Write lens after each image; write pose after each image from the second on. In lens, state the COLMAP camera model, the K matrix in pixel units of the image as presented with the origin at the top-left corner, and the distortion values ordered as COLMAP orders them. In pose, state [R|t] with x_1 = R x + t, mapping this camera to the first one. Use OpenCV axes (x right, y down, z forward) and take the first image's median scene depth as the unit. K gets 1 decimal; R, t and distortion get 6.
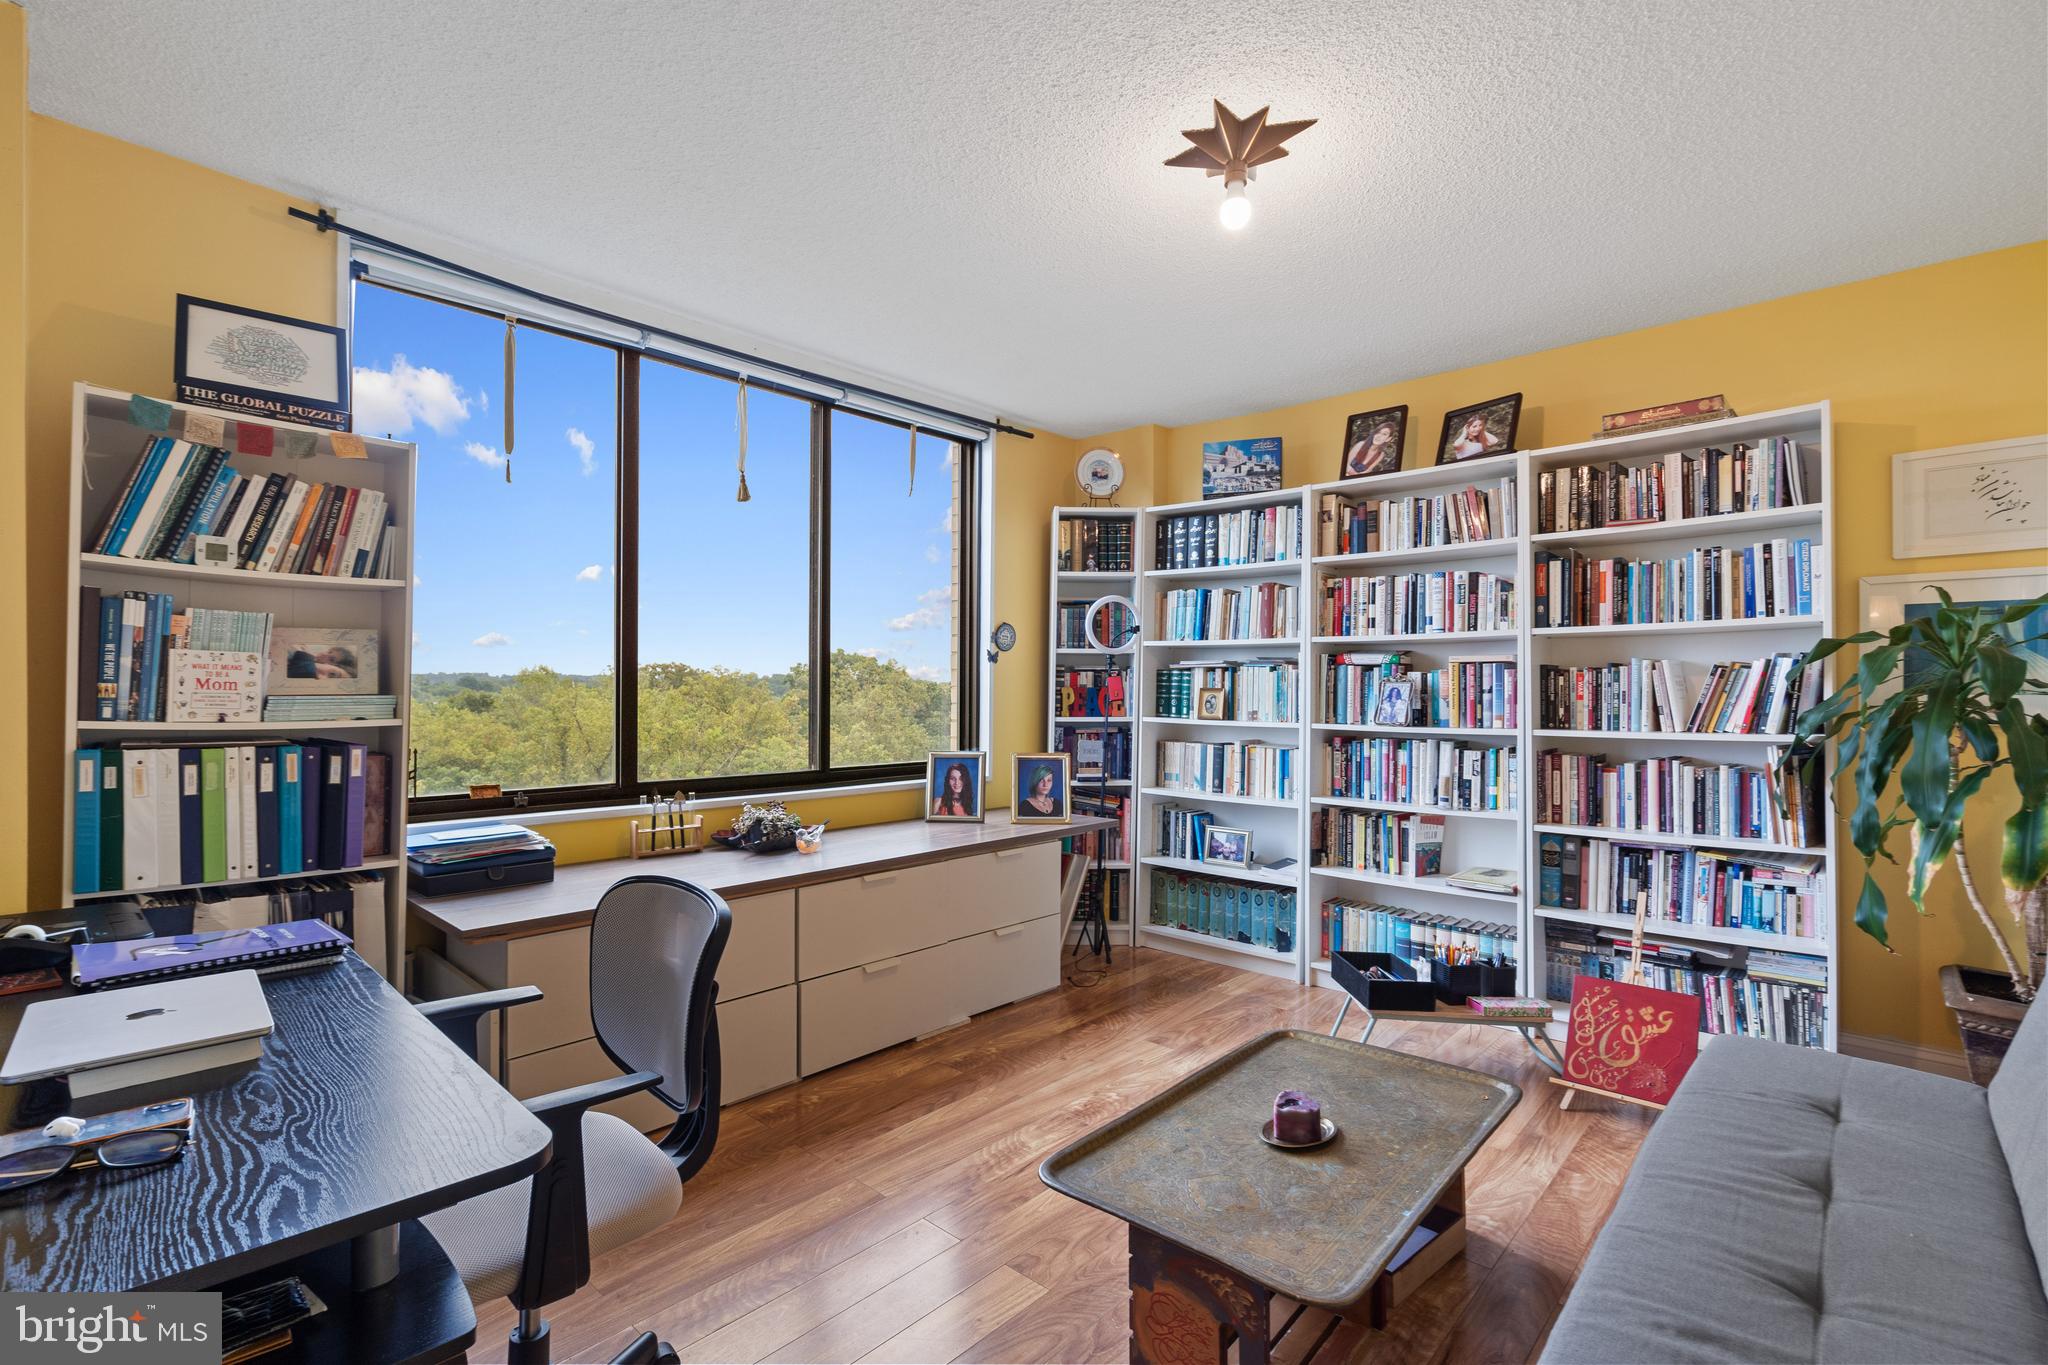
lens RADIAL K [[925.4, 0, 1035.9], [0, 925.4, 693.4], [0, 0, 1]] dist [-0.002879, 0.000496]
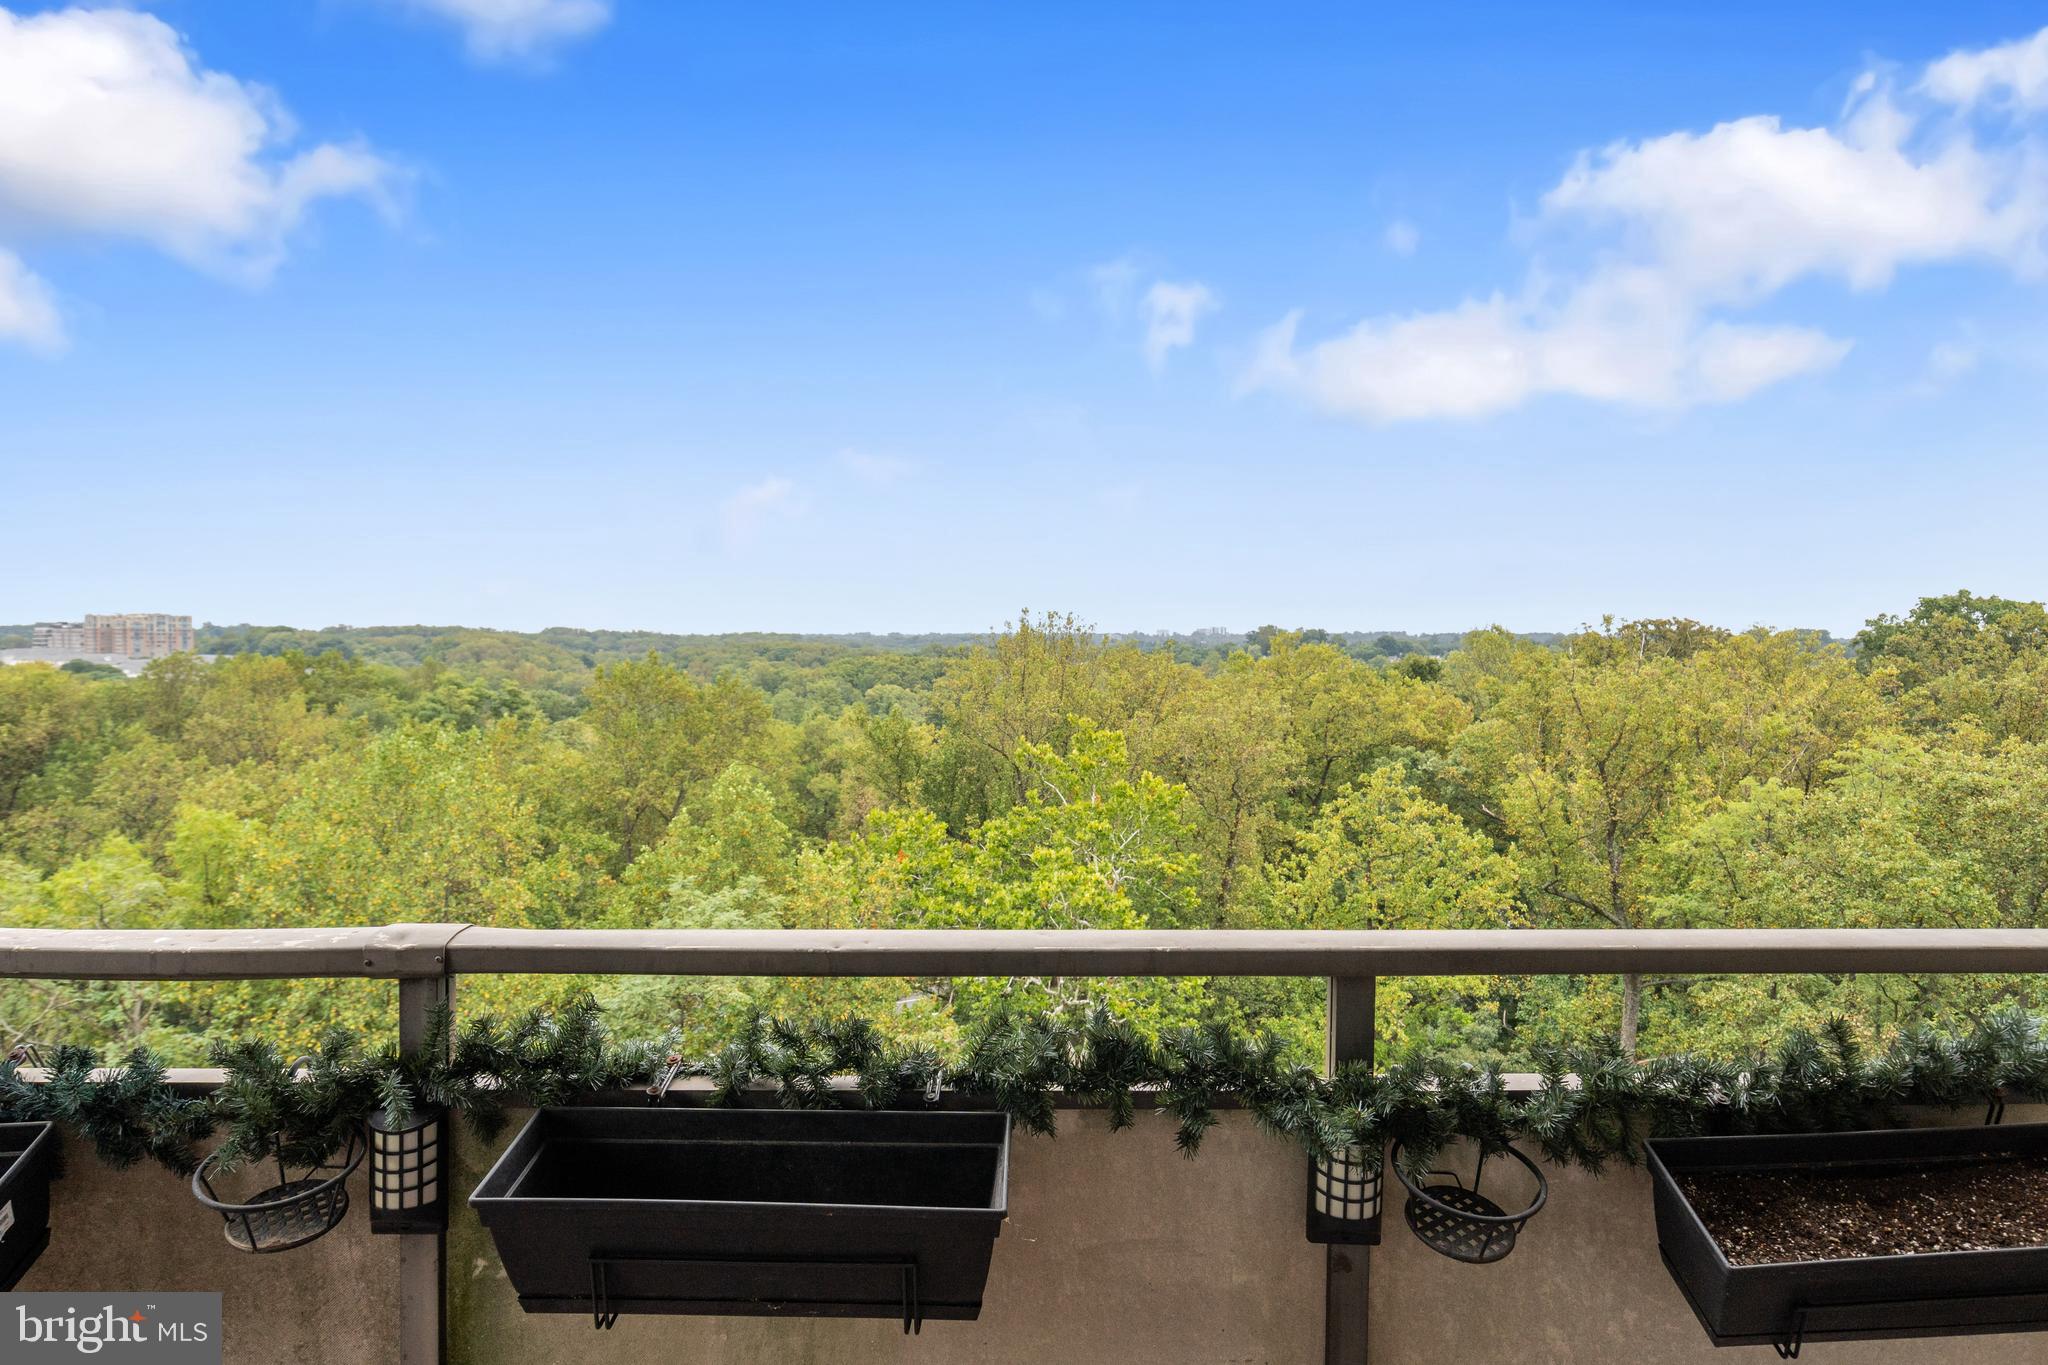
lens RADIAL K [[1213.2, 0, 1021.7], [0, 1213.2, 692.8], [0, 0, 1]] dist [0.002832, 0.001344]
pose [[0.666804, 0.026296, -0.744769, -0.796094], [-0.003546, 0.999478, 0.032115, -0.086712], [0.745224, -0.018773, 0.666549, -0.171538]]
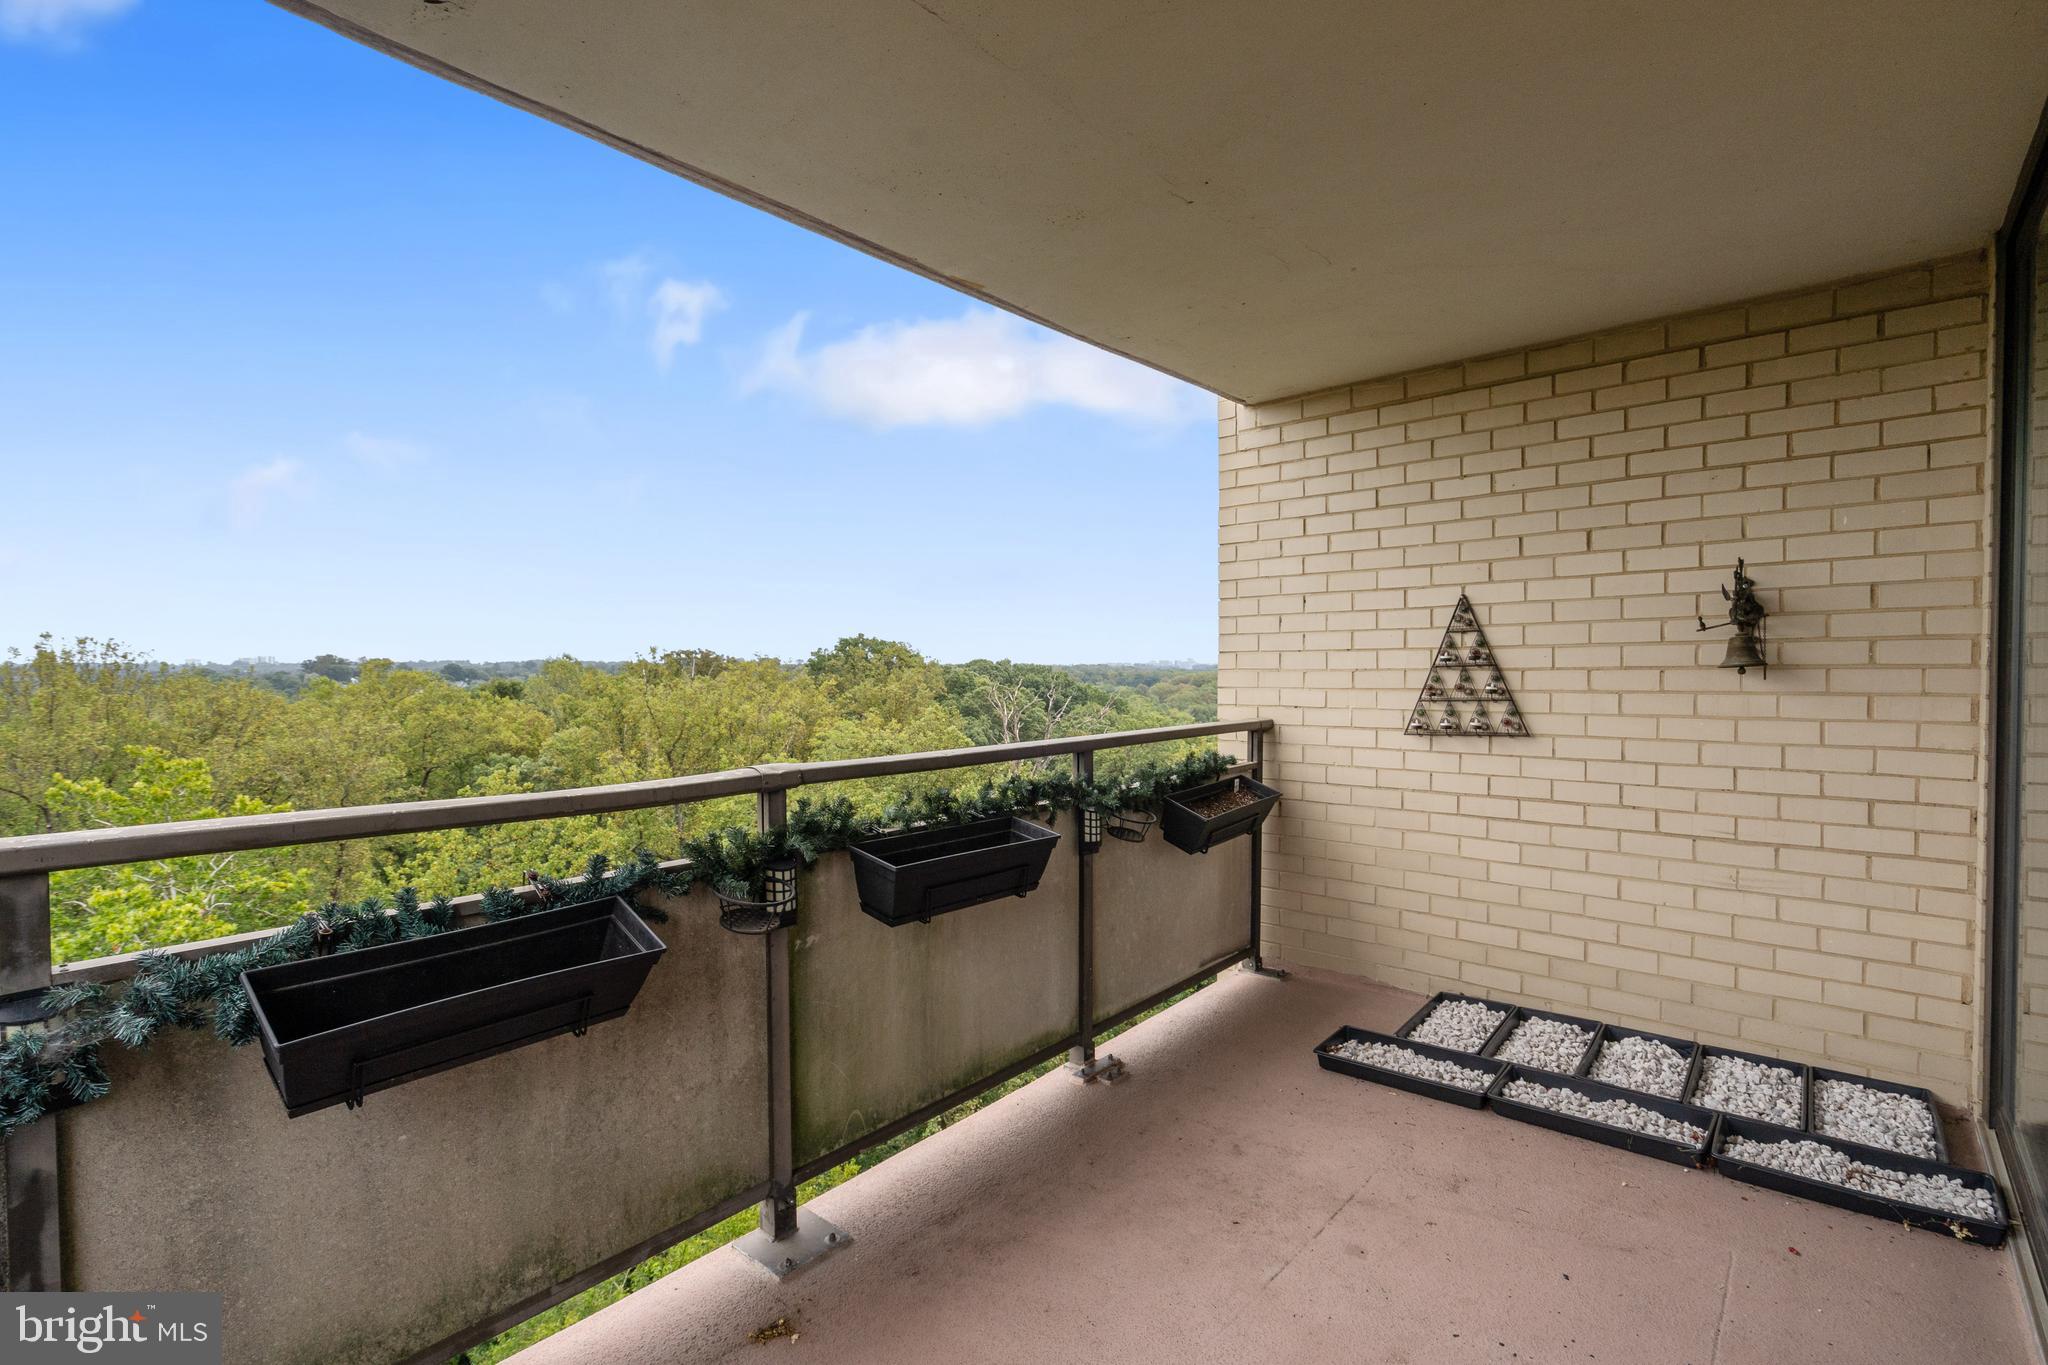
lens RADIAL K [[925.4, 0, 1035.9], [0, 925.4, 693.4], [0, 0, 1]] dist [-0.002879, 0.000496]
pose [[0.999793, -0.013453, 0.015272, -1.147960], [0.013118, 0.999675, 0.021879, -0.037489], [-0.015561, -0.021674, 0.999644, -0.733541]]
